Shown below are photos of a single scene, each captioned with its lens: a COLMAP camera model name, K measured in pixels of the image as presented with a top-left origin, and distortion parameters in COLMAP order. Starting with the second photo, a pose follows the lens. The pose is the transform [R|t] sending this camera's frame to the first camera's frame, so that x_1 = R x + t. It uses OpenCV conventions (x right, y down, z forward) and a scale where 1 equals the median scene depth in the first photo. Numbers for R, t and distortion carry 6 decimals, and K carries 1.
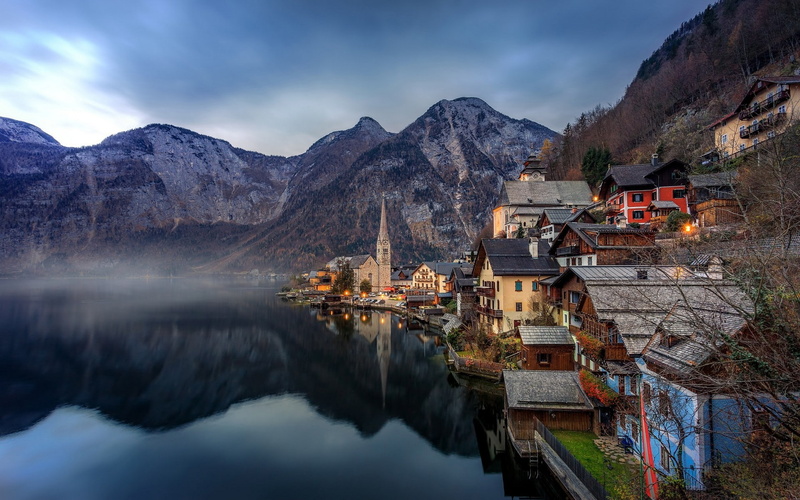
lens RADIAL K [[424.2, 0, 390.3], [0, 424.2, 262.1], [0, 0, 1]] dist [0.002297, 0.000021]
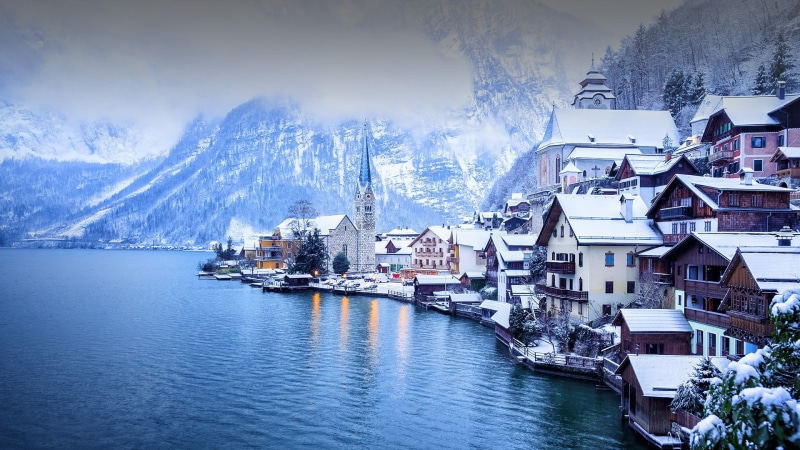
lens RADIAL K [[677.8, 0, 419.3], [0, 677.8, 257.4], [0, 0, 1]] dist [-0.002302, 0.125613]
pose [[0.993012, 0.007317, 0.117784, -0.159676], [-0.012339, 0.999043, 0.041968, 0.006361], [-0.117365, -0.043129, 0.992152, -0.136268]]
